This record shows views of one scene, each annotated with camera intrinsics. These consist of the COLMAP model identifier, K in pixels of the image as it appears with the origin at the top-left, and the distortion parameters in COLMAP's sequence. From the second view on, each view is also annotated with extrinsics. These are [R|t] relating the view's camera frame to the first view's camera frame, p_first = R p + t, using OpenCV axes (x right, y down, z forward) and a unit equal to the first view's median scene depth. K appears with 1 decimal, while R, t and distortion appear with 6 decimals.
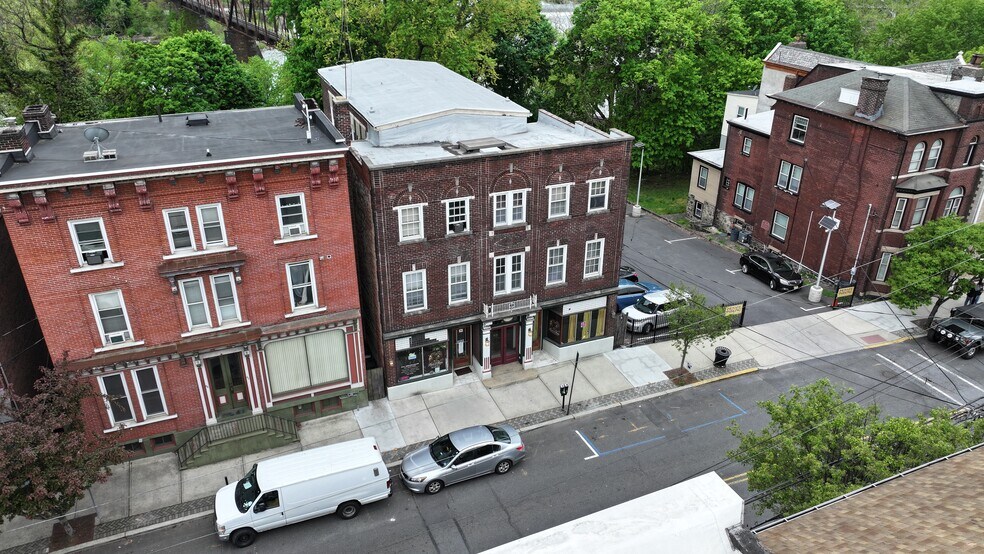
lens RADIAL K [[694.8, 0, 494.0], [0, 694.8, 275.1], [0, 0, 1]] dist [0.002763, 0.012218]
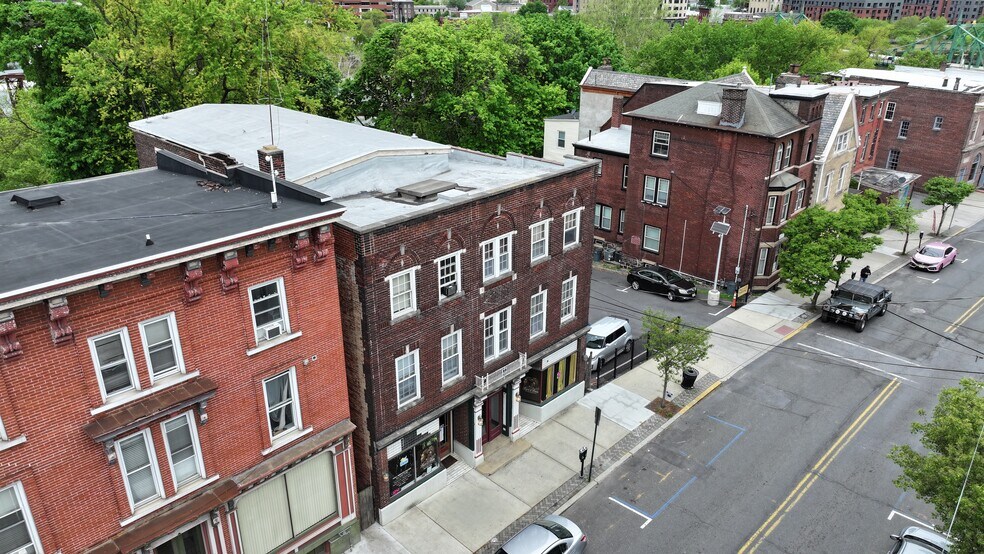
lens RADIAL K [[694.8, 0, 495.1], [0, 694.8, 275.4], [0, 0, 1]] dist [0.002763, 0.012218]
pose [[0.913946, -0.159249, 0.373285, -0.290384], [0.181082, 0.983177, -0.023923, -0.054001], [-0.363196, 0.089459, 0.927408, 0.217440]]
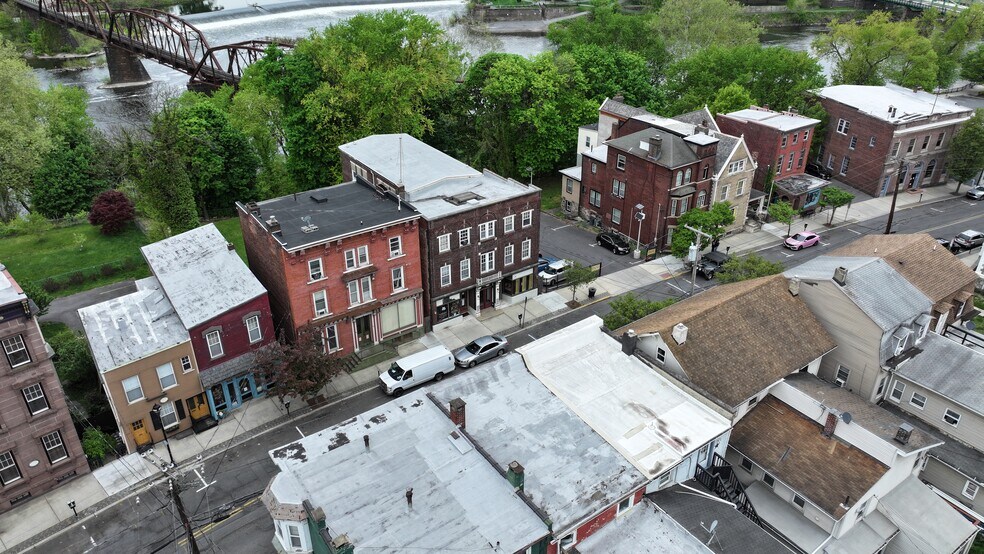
lens RADIAL K [[694.8, 0, 495.2], [0, 694.8, 278.6], [0, 0, 1]] dist [0.002763, 0.012218]
pose [[0.976425, -0.107412, 0.187233, -0.343778], [0.098420, 0.993528, 0.056701, -0.067542], [-0.192111, -0.036937, 0.980678, -0.988767]]
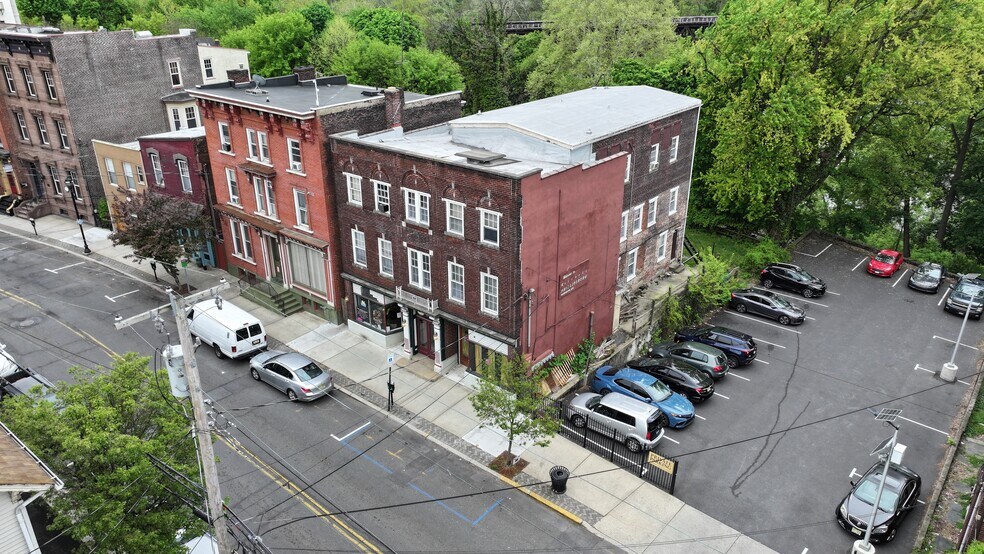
lens RADIAL K [[694.8, 0, 492.7], [0, 694.8, 276.2], [0, 0, 1]] dist [0.002763, 0.012218]
pose [[0.468496, 0.353224, -0.809781, 0.967299], [-0.392225, 0.904471, 0.167607, -0.221127], [0.791626, 0.239093, 0.562284, 0.499689]]
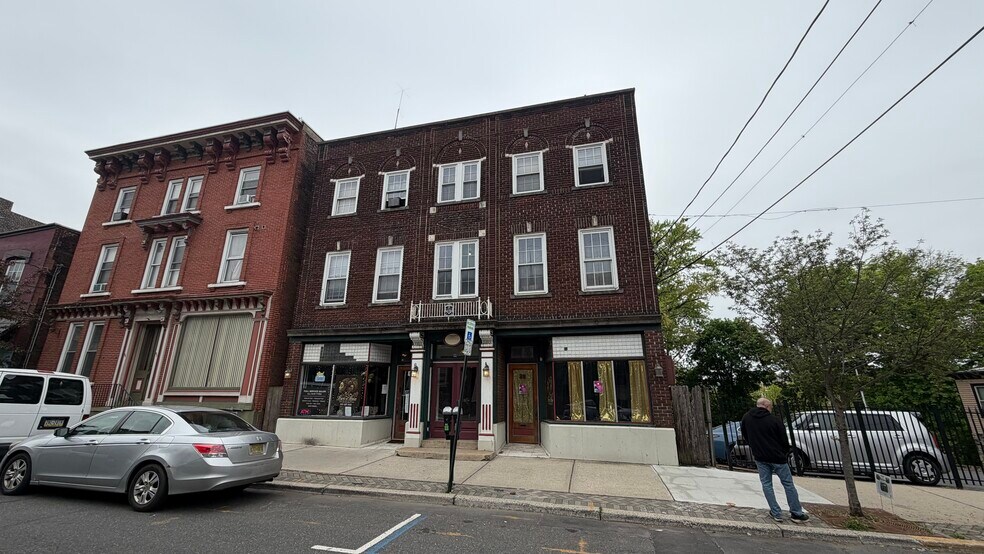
lens RADIAL K [[390.7, 0, 488.3], [0, 390.7, 276.2], [0, 0, 1]] dist [-0.000024, 0.000120]
pose [[0.796928, -0.174136, -0.578431, 0.284277], [-0.272225, 0.751278, -0.601227, 0.241127], [0.539258, 0.636598, 0.551310, 0.819914]]
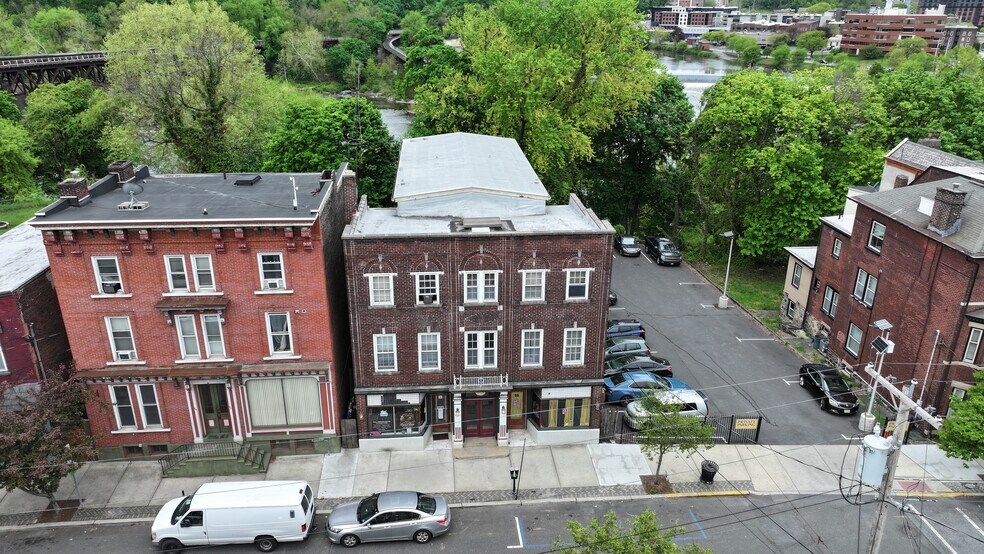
lens RADIAL K [[694.8, 0, 492.9], [0, 694.8, 274.6], [0, 0, 1]] dist [0.002763, 0.012218]
pose [[0.952468, 0.115309, -0.281974, 0.323333], [-0.138296, 0.988388, -0.062958, -0.050438], [0.271440, 0.098961, 0.957354, 0.006982]]
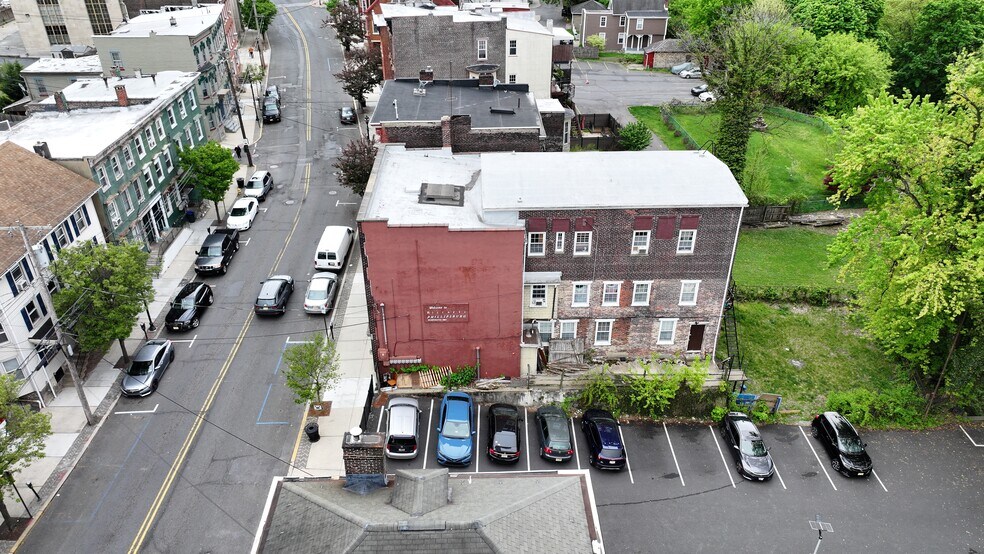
lens RADIAL K [[694.8, 0, 494.1], [0, 694.8, 274.4], [0, 0, 1]] dist [0.002763, 0.012218]
pose [[-0.356200, 0.468945, -0.808216, 1.141165], [-0.420111, 0.692225, 0.586797, -0.944234], [0.834643, 0.548557, -0.049562, 1.315710]]
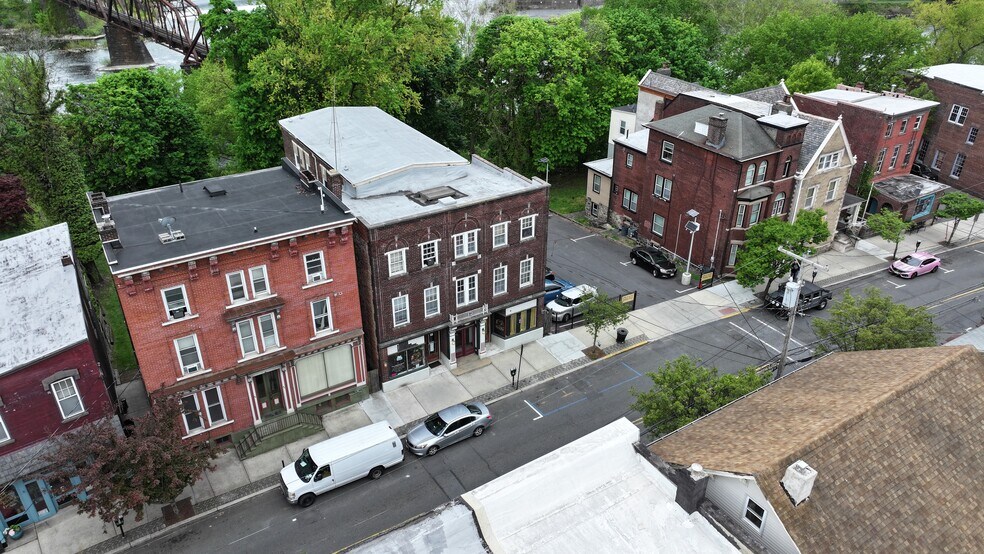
lens RADIAL K [[694.8, 0, 495.1], [0, 694.8, 275.8], [0, 0, 1]] dist [0.002763, 0.012218]
pose [[0.986597, -0.078387, 0.143115, -0.117535], [0.072025, 0.996193, 0.049110, -0.094980], [-0.146420, -0.038144, 0.988487, -0.348196]]
